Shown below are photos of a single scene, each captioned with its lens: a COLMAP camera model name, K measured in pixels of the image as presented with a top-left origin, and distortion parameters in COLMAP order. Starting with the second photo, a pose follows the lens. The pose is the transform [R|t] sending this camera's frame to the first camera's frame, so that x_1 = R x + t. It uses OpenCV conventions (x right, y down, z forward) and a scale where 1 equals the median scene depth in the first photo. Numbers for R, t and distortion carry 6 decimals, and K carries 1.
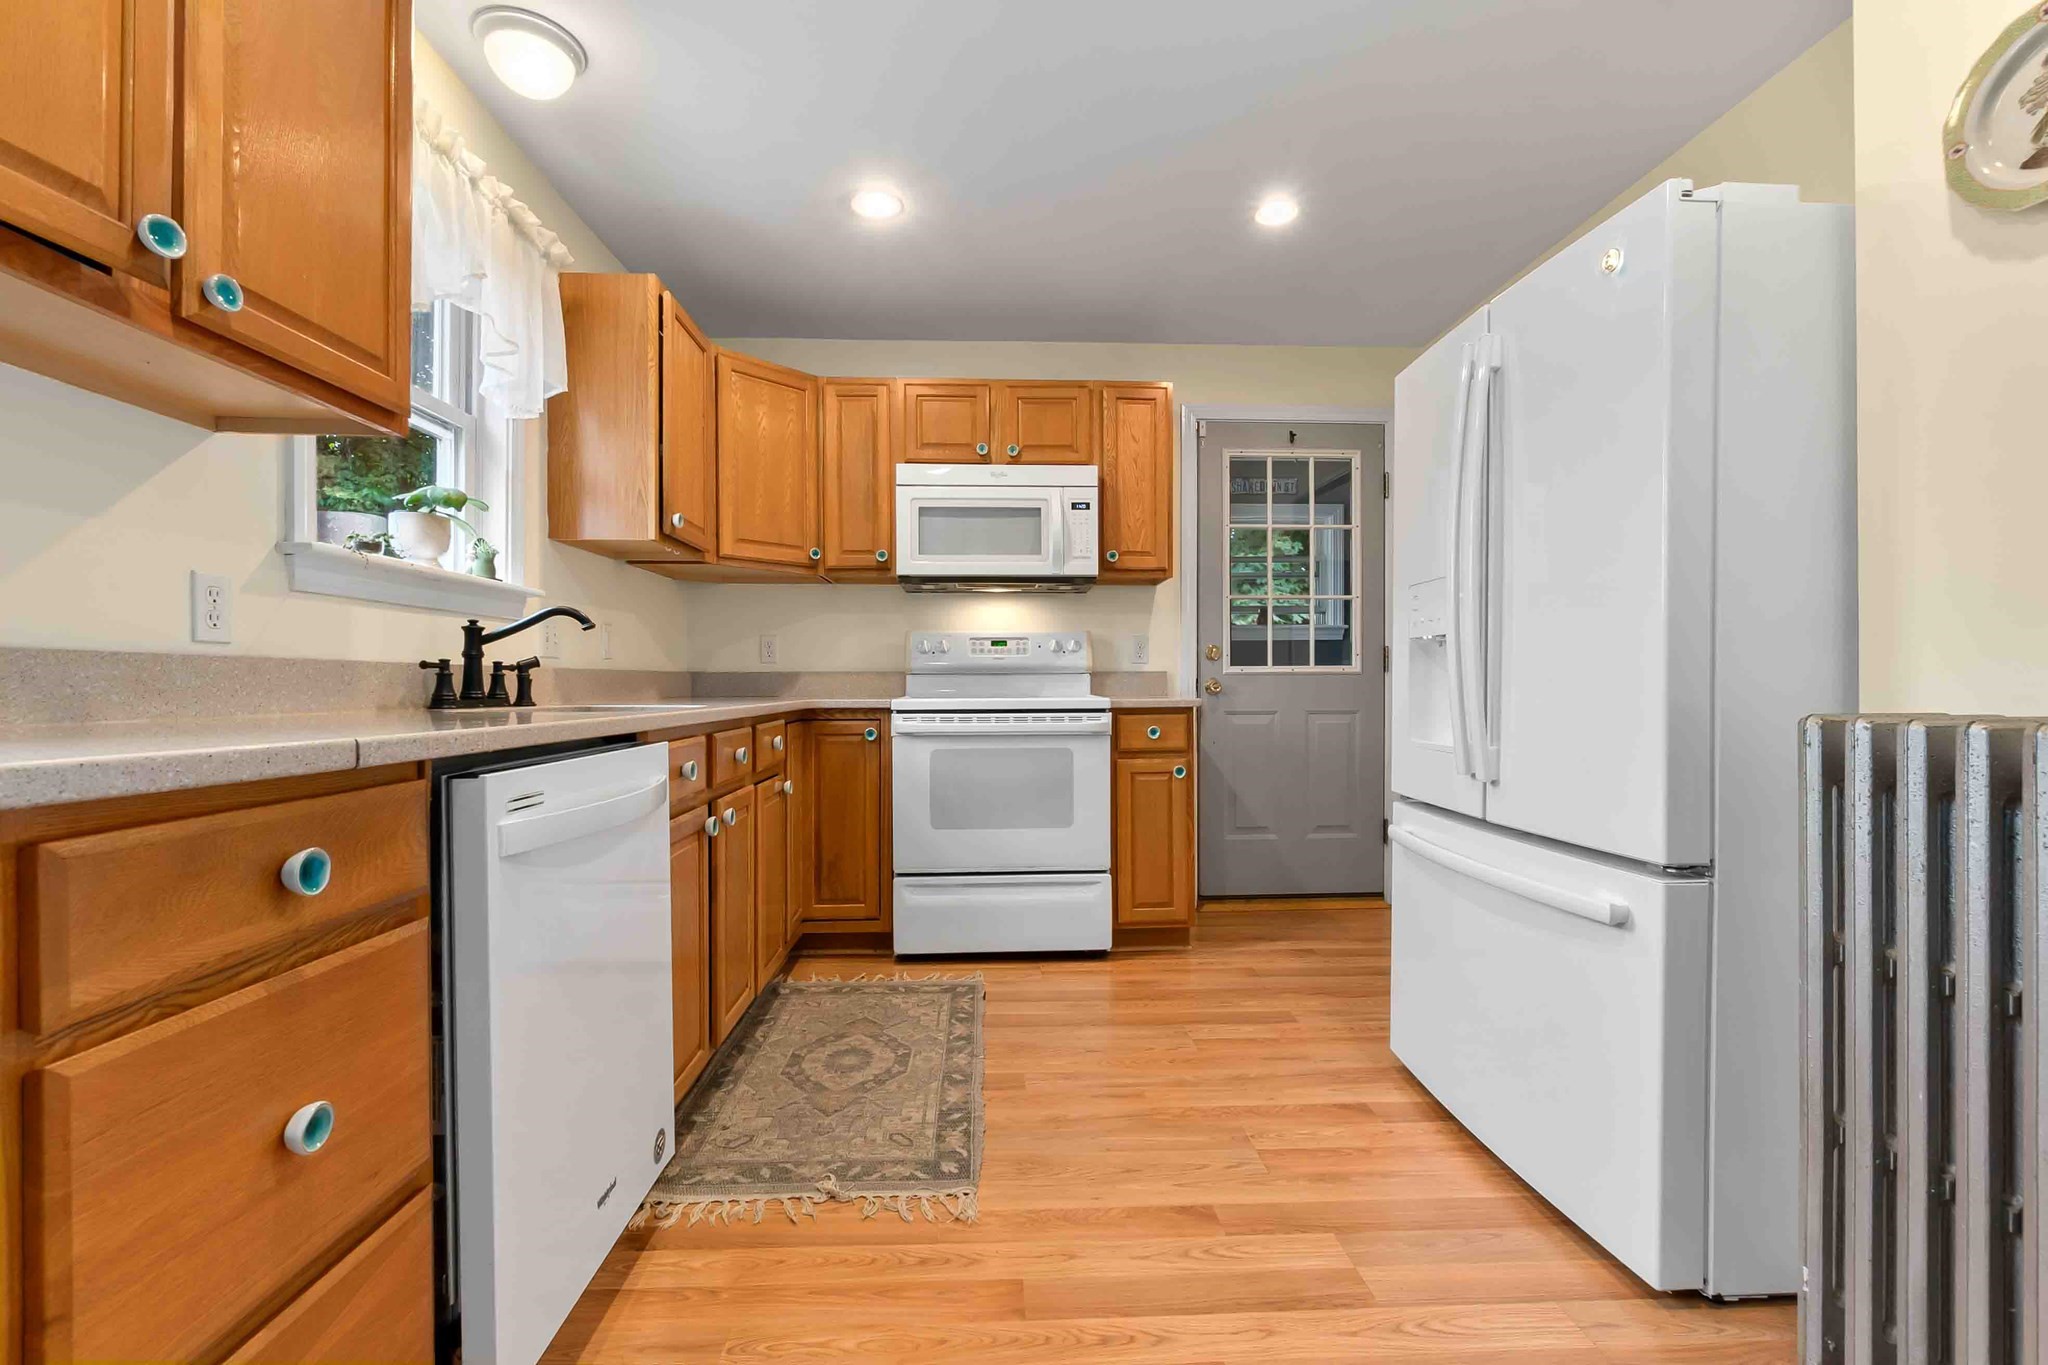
lens RADIAL K [[886.7, 0, 1028.3], [0, 886.7, 689.7], [0, 0, 1]] dist [-0.000311, -0.000043]
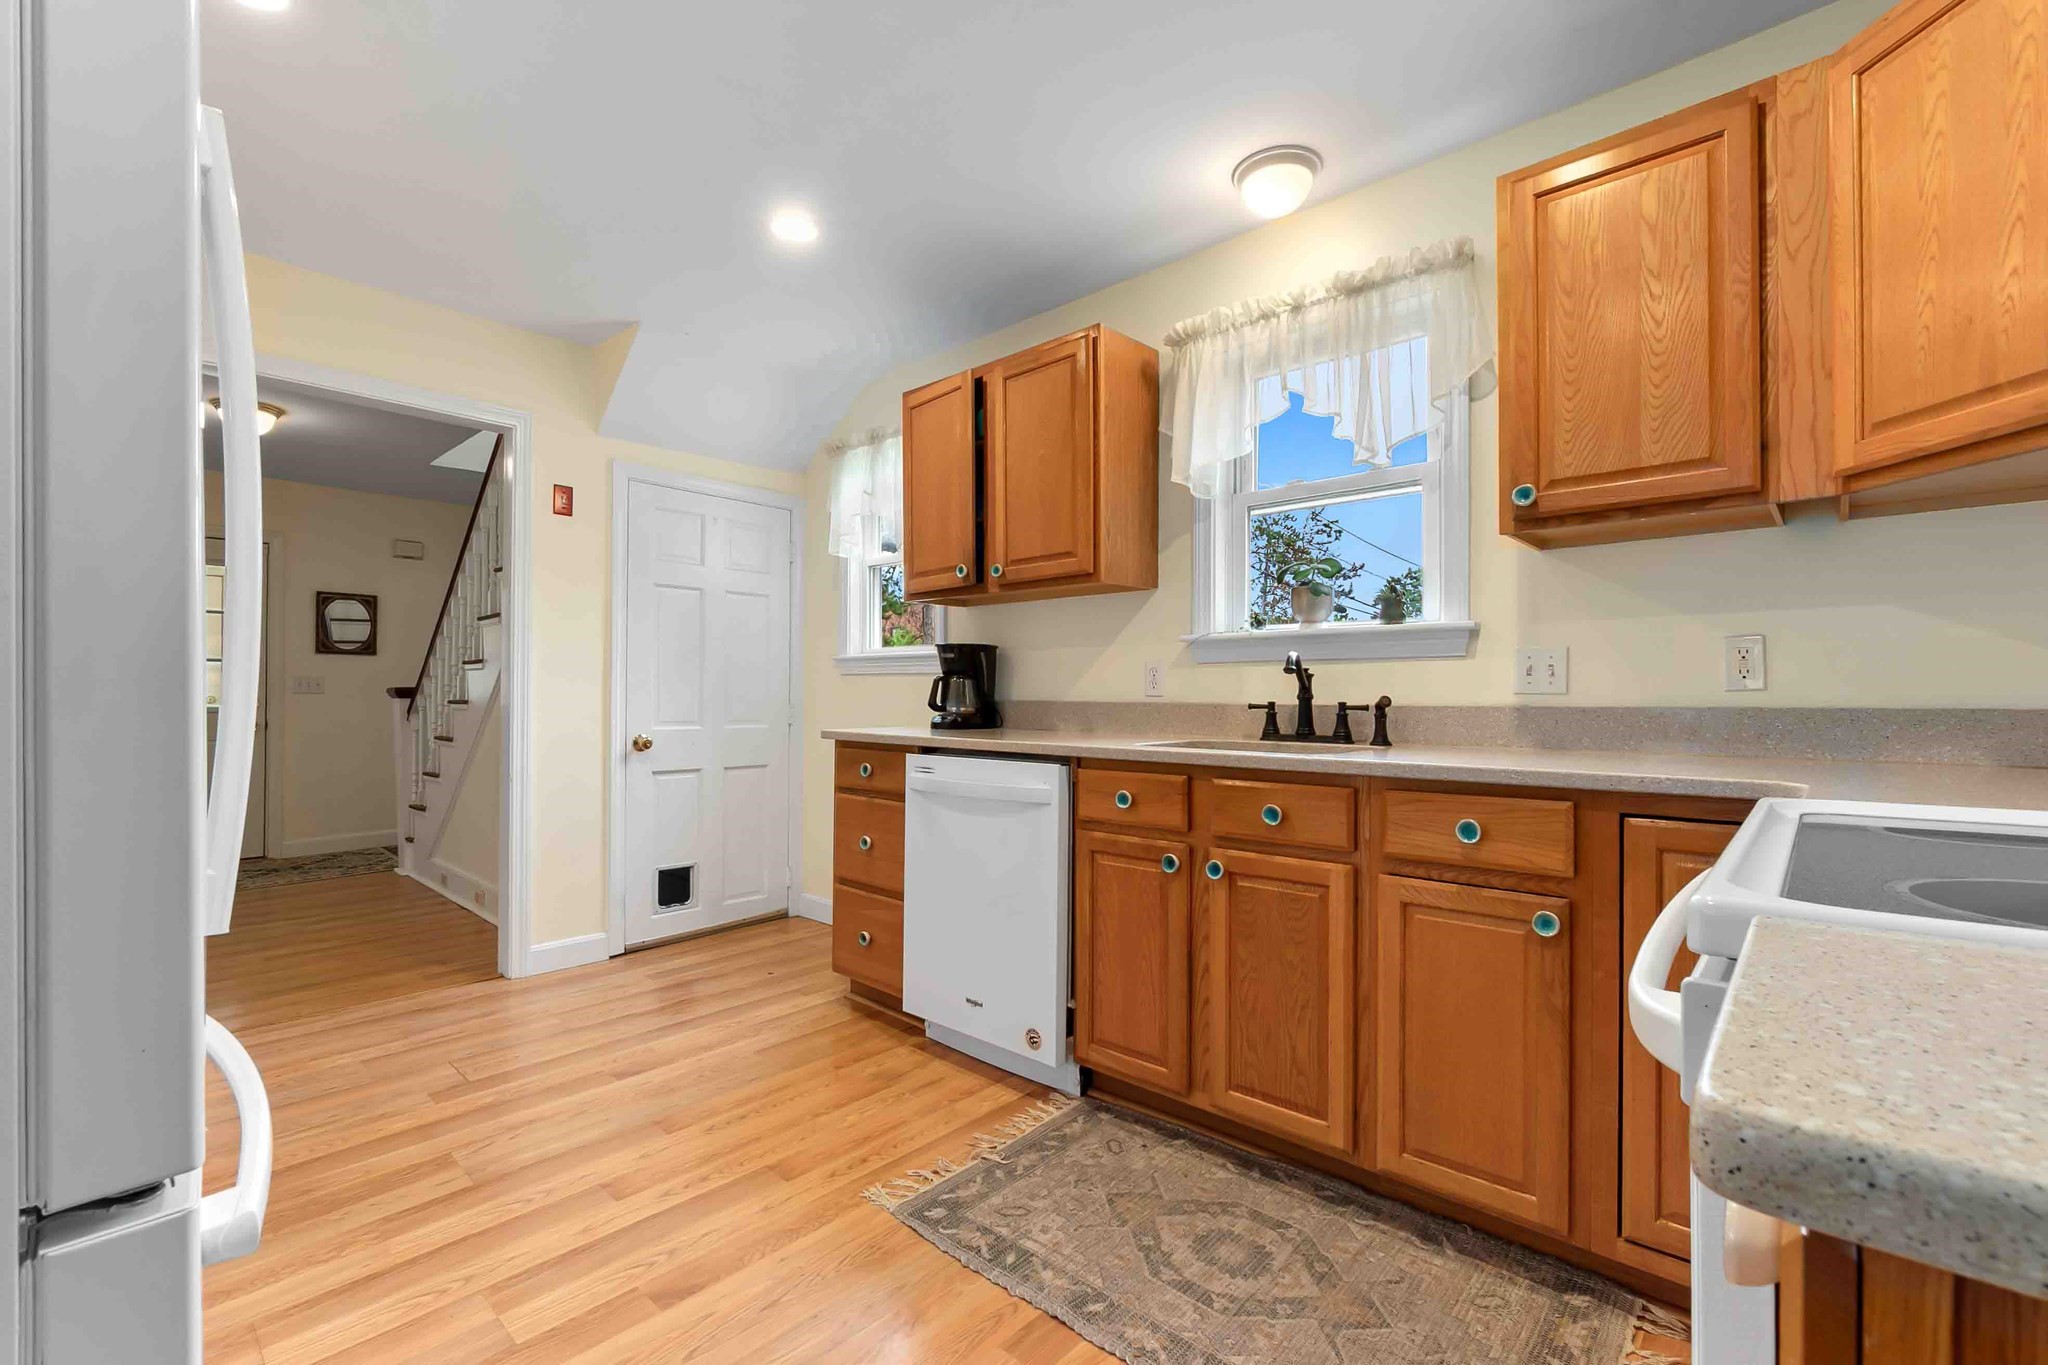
lens RADIAL K [[886.7, 0, 1028.3], [0, 886.7, 689.7], [0, 0, 1]] dist [-0.000311, -0.000043]
pose [[-0.708241, -0.004600, -0.705956, 0.494893], [-0.006026, 0.999982, -0.000470, -0.047275], [0.705945, 0.003921, -0.708256, 1.610796]]
